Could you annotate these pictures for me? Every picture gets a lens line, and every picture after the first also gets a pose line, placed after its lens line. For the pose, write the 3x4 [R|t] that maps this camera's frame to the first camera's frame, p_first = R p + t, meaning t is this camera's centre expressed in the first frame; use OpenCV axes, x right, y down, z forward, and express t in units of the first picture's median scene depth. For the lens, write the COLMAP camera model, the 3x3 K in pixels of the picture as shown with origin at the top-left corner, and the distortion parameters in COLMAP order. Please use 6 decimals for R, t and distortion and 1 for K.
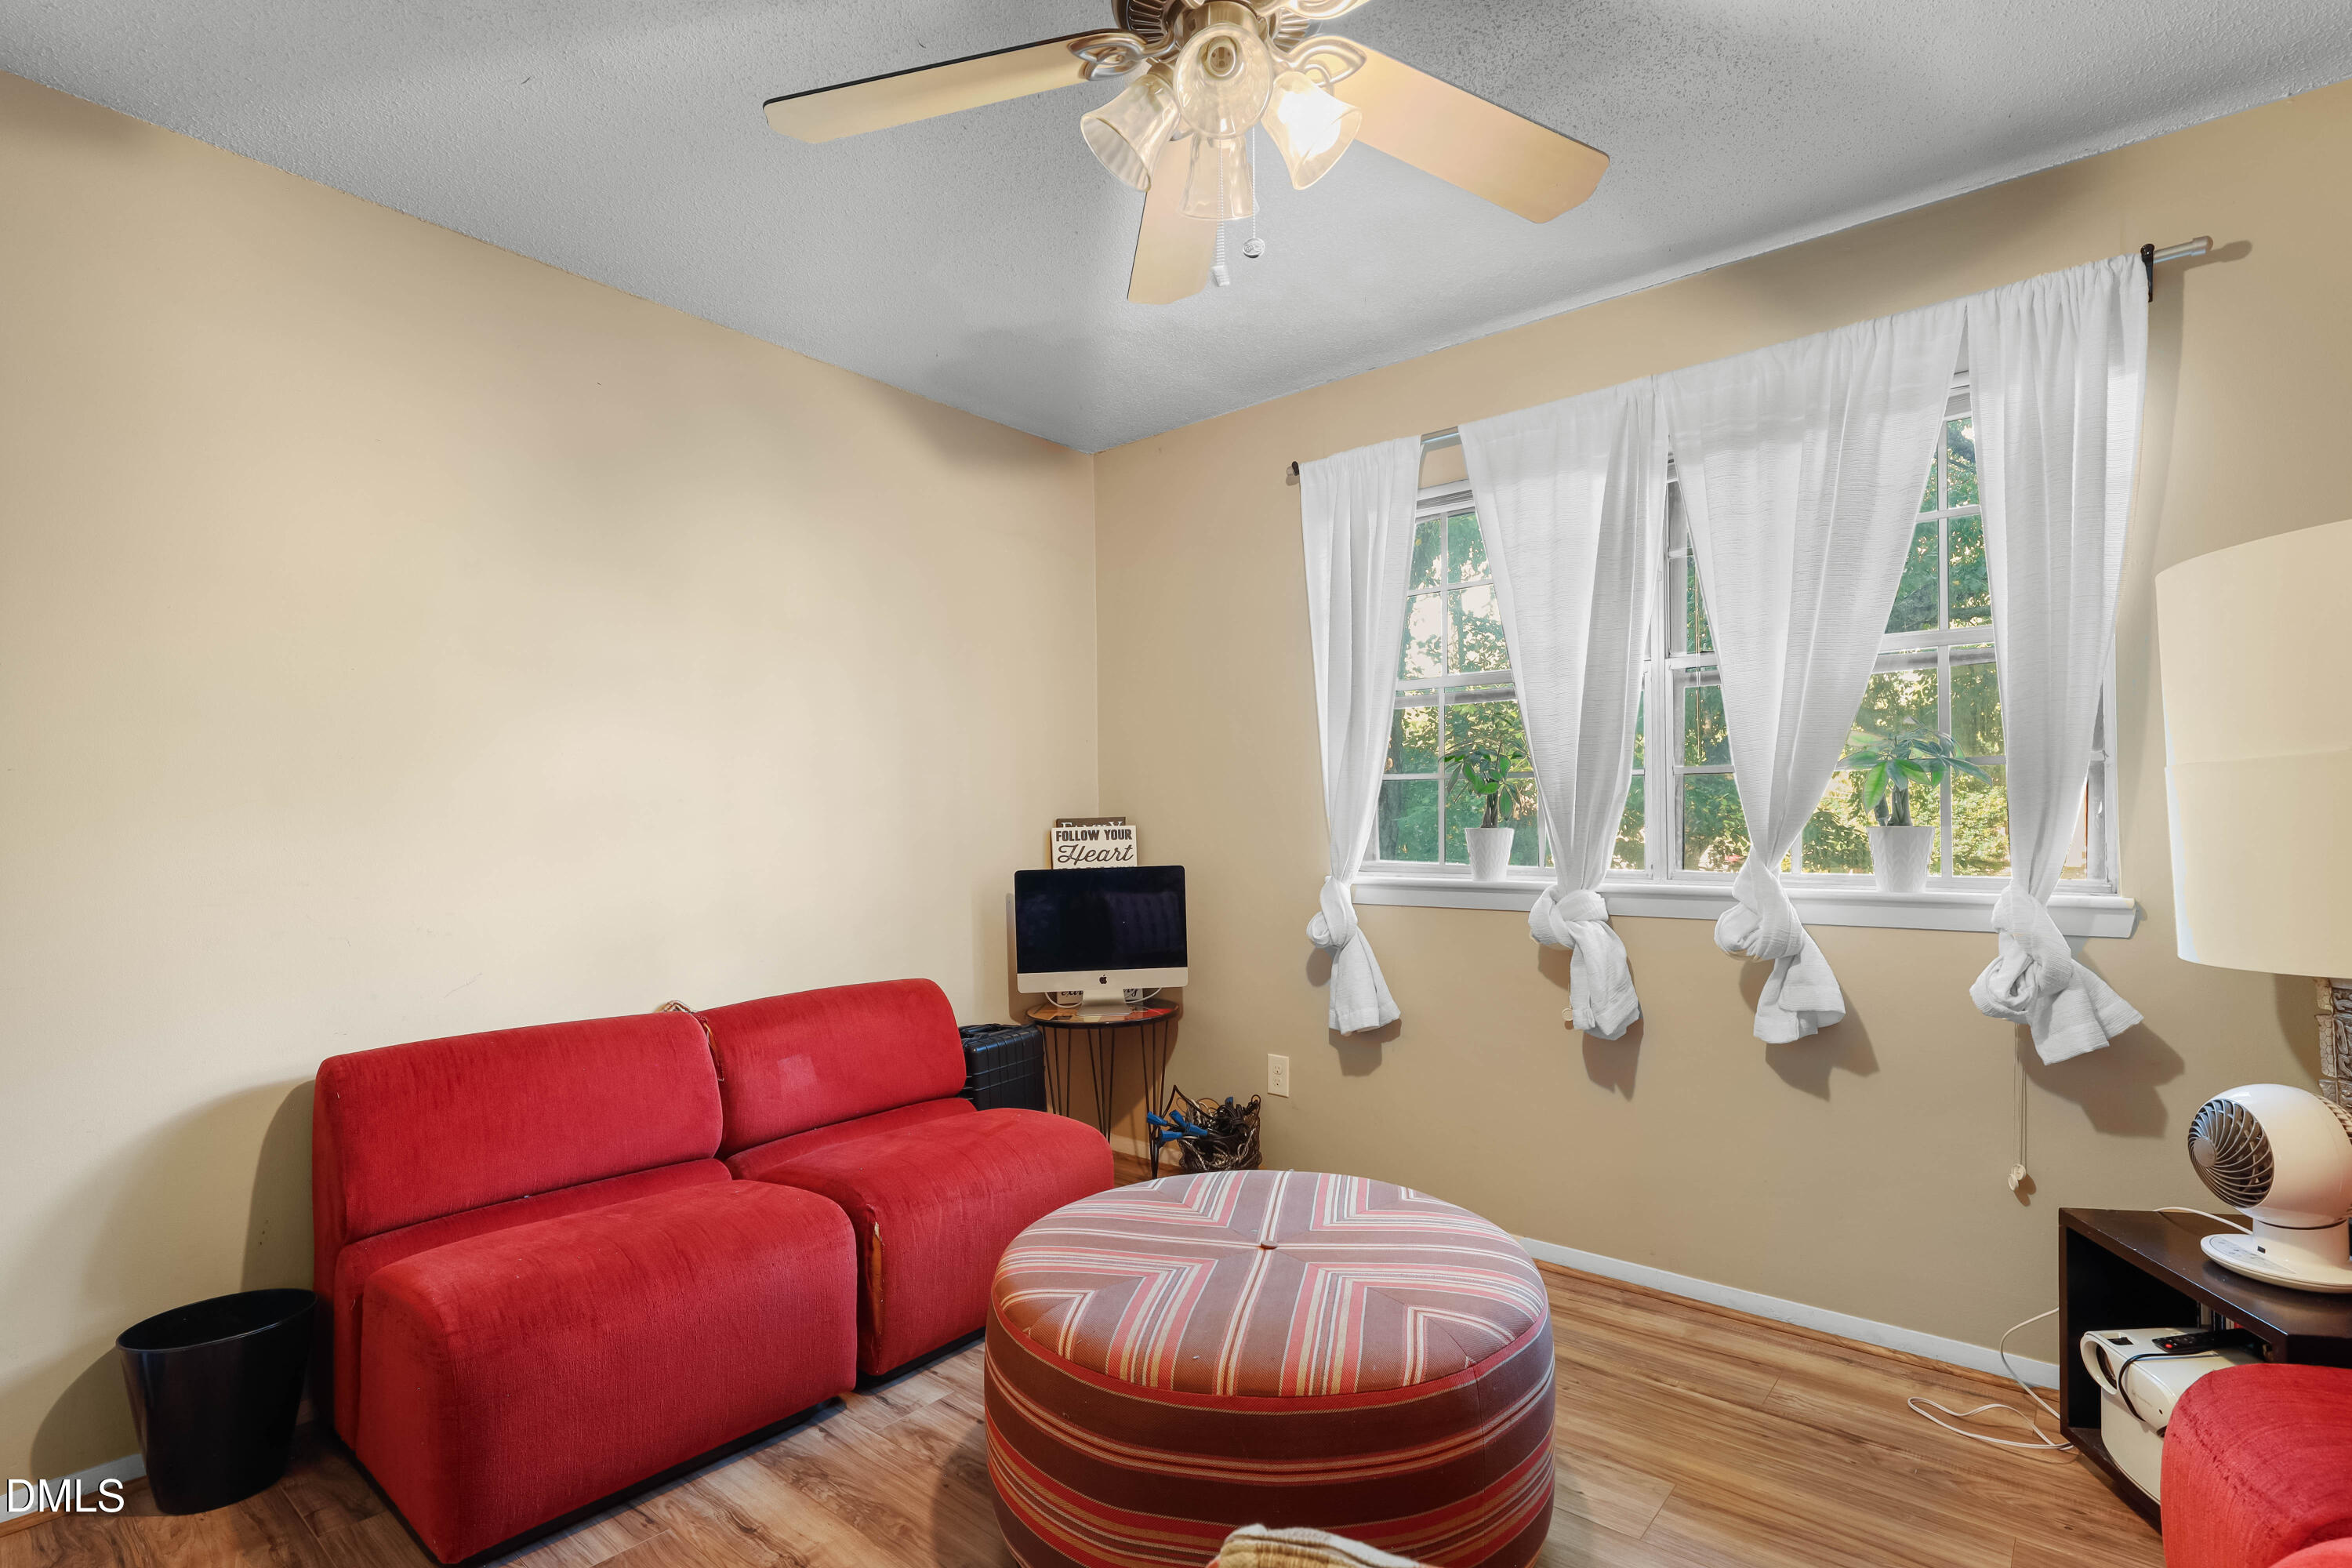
lens RADIAL K [[1098.8, 0, 1168.2], [0, 1098.8, 836.3], [0, 0, 1]] dist [0.003598, 0.000380]
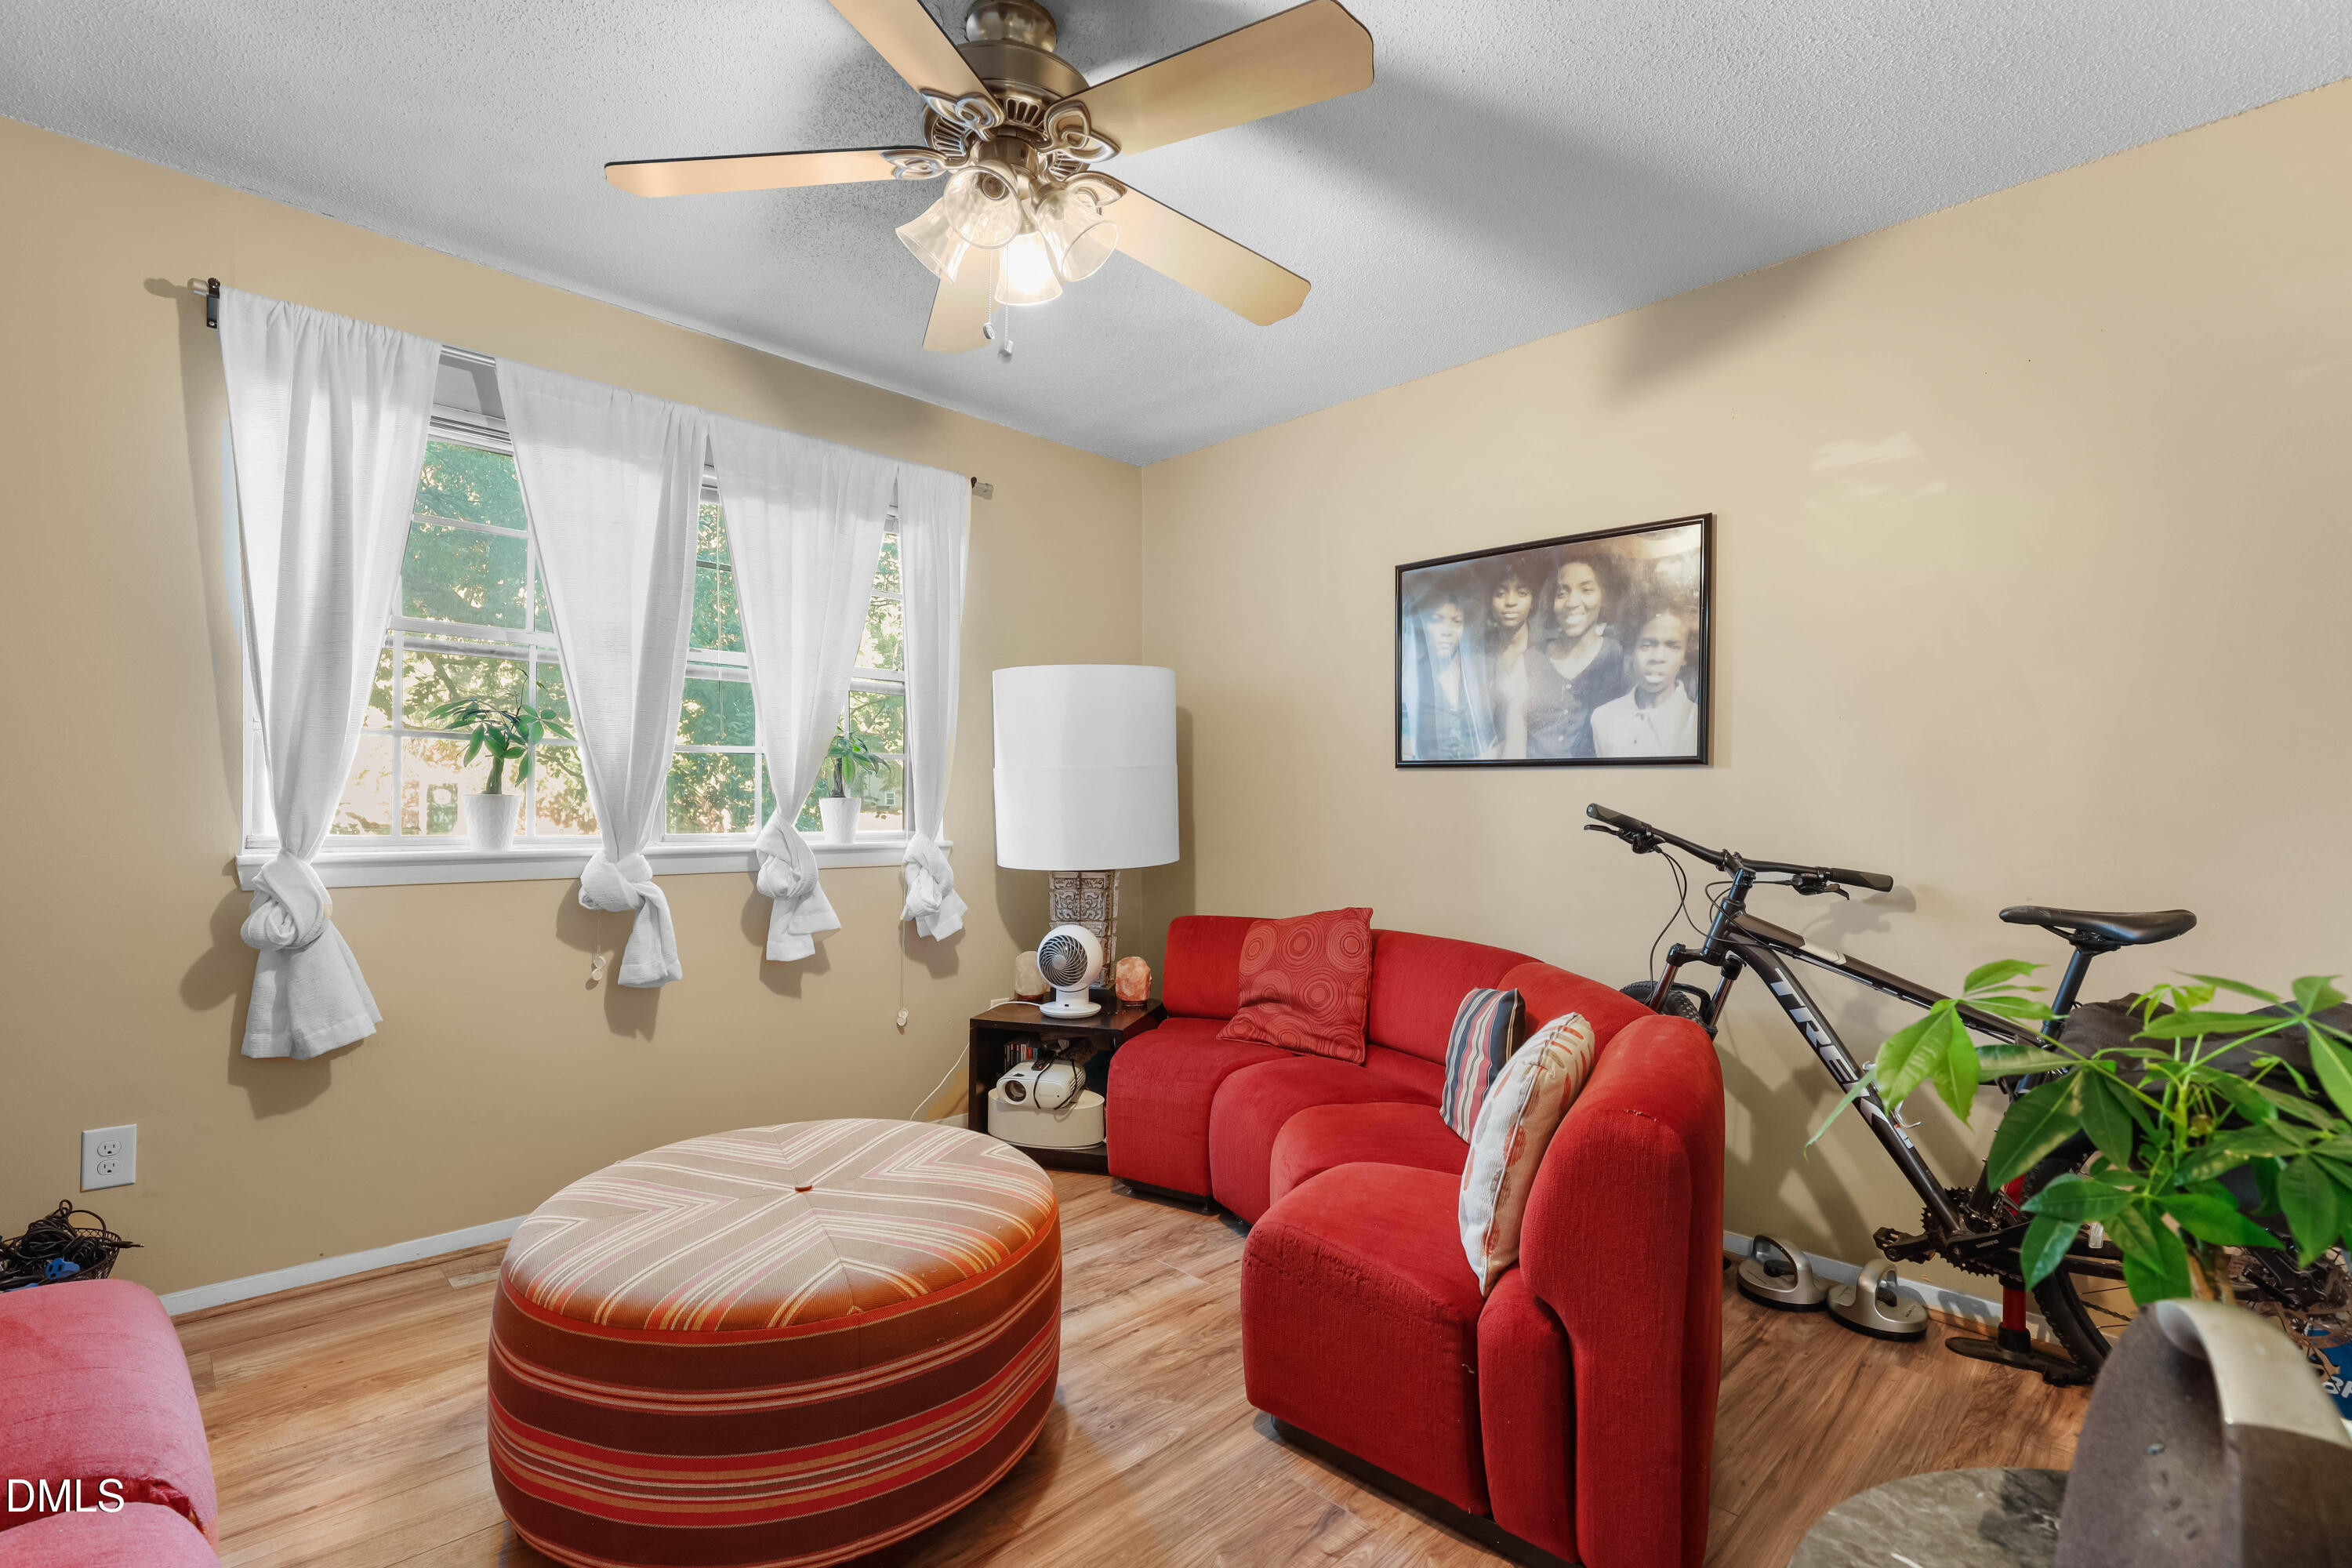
lens RADIAL K [[1098.8, 0, 1175.2], [0, 1098.8, 798.4], [0, 0, 1]] dist [0.003598, 0.000380]
pose [[0.082473, 0.004006, 0.996585, -0.648939], [-0.008063, 0.999962, -0.003352, -0.005601], [-0.996561, -0.007759, 0.082502, 0.378755]]
